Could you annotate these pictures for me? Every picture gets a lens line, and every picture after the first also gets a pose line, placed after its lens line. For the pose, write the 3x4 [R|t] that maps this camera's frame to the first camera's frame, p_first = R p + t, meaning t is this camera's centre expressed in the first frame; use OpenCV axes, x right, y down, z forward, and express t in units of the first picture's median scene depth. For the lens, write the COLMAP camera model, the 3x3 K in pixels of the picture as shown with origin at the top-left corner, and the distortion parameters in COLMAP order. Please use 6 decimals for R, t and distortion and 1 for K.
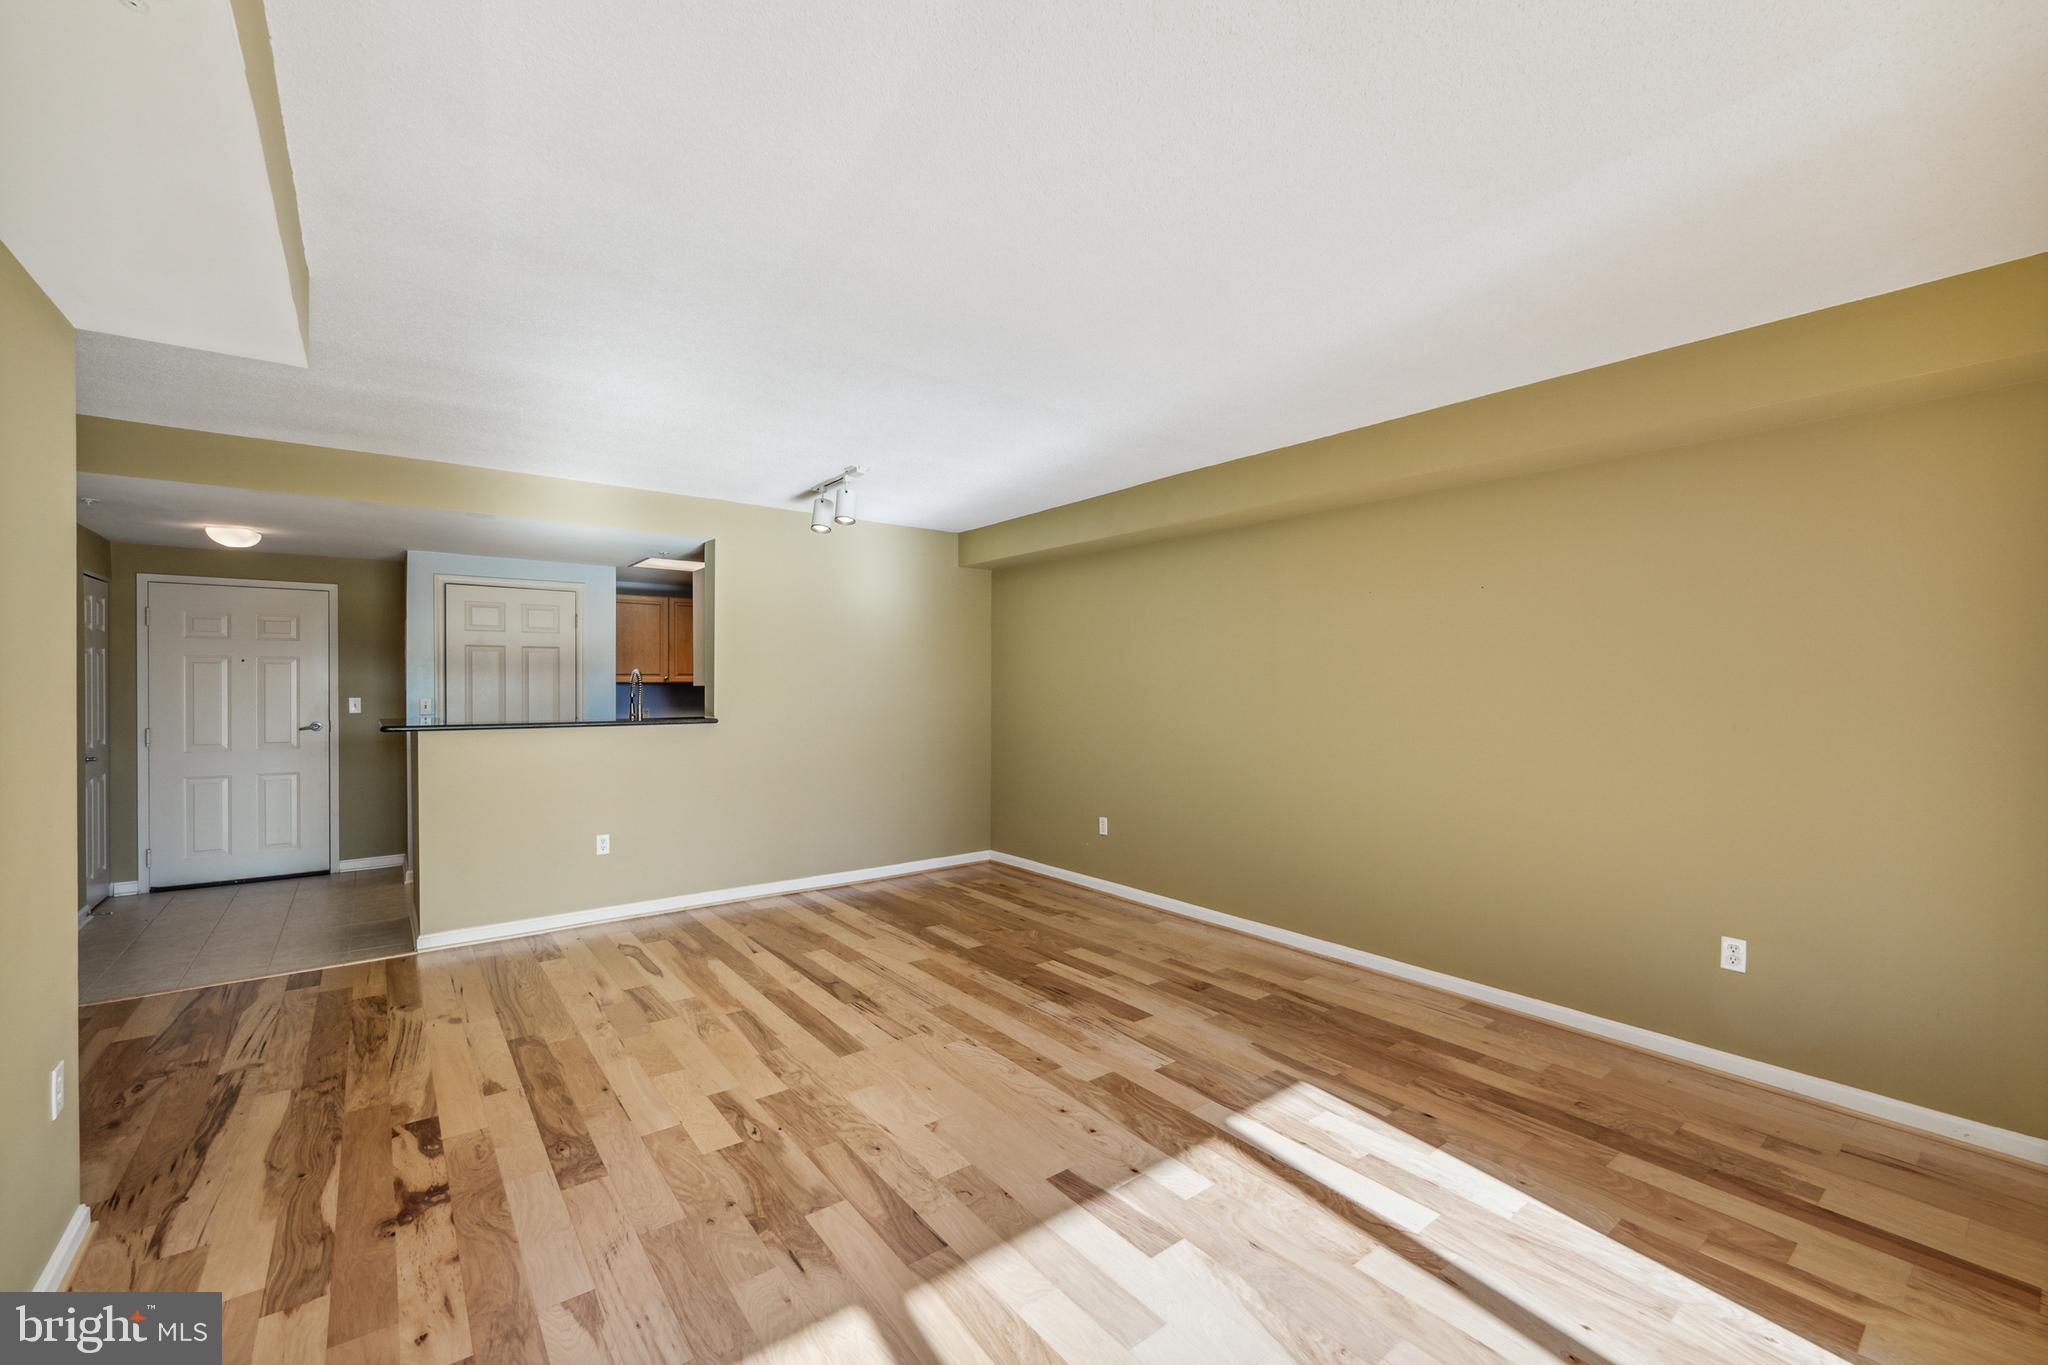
lens RADIAL K [[838.3, 0, 1025.6], [0, 838.3, 688.1], [0, 0, 1]] dist [-0.000665, 0.000771]
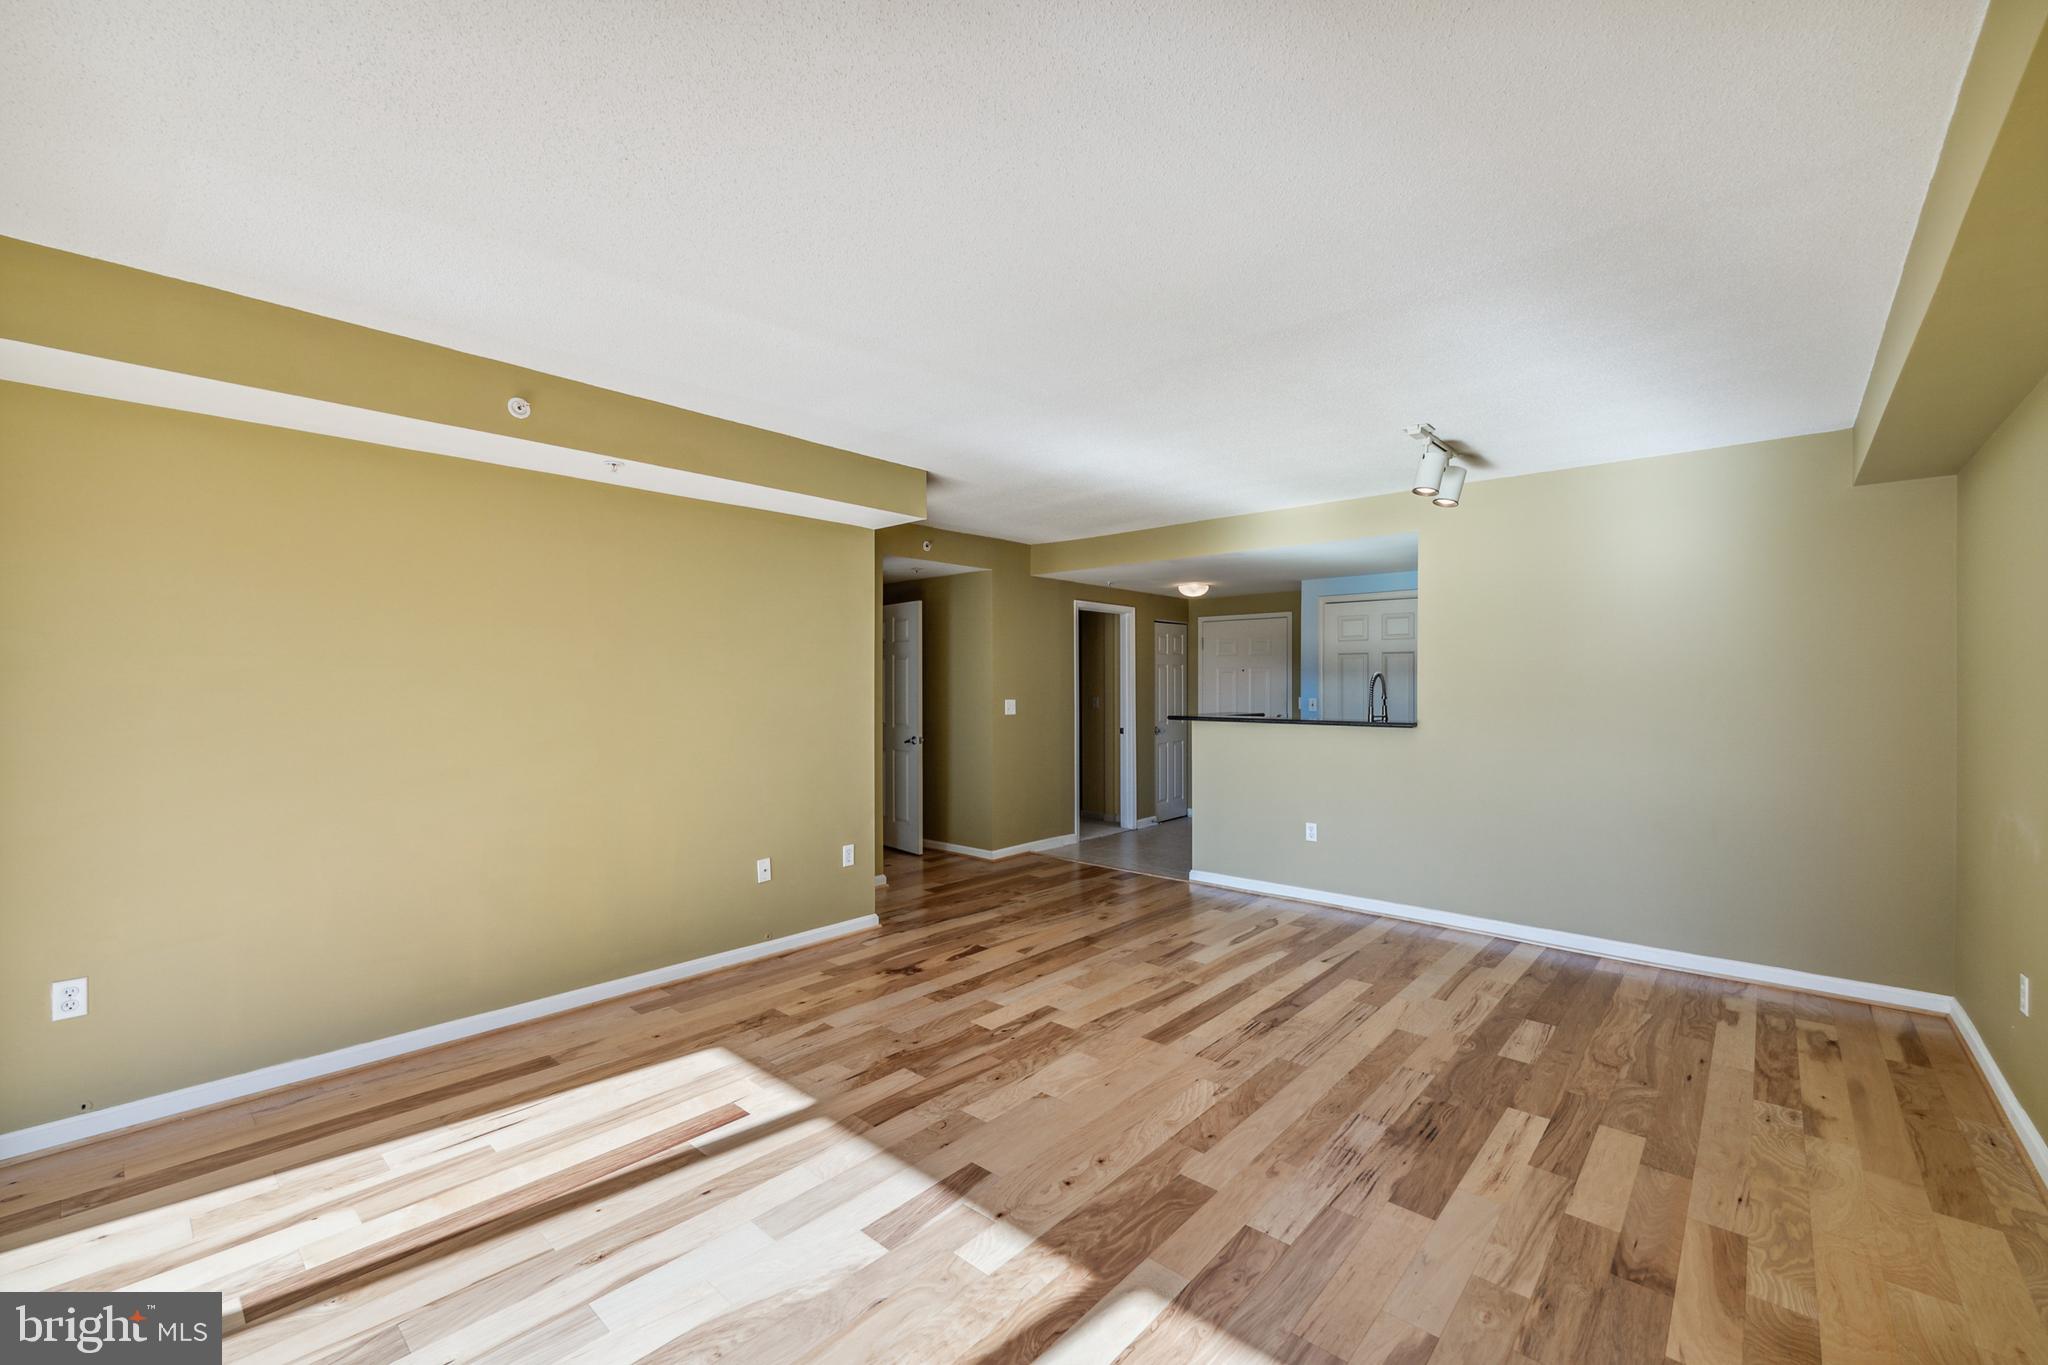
lens RADIAL K [[838.3, 0, 1012.8], [0, 838.3, 670.1], [0, 0, 1]] dist [-0.000665, 0.000771]
pose [[0.173862, -0.019152, -0.984584, 0.705349], [-0.008294, 0.999747, -0.020912, 0.000253], [0.984735, 0.011801, 0.173659, 0.572783]]
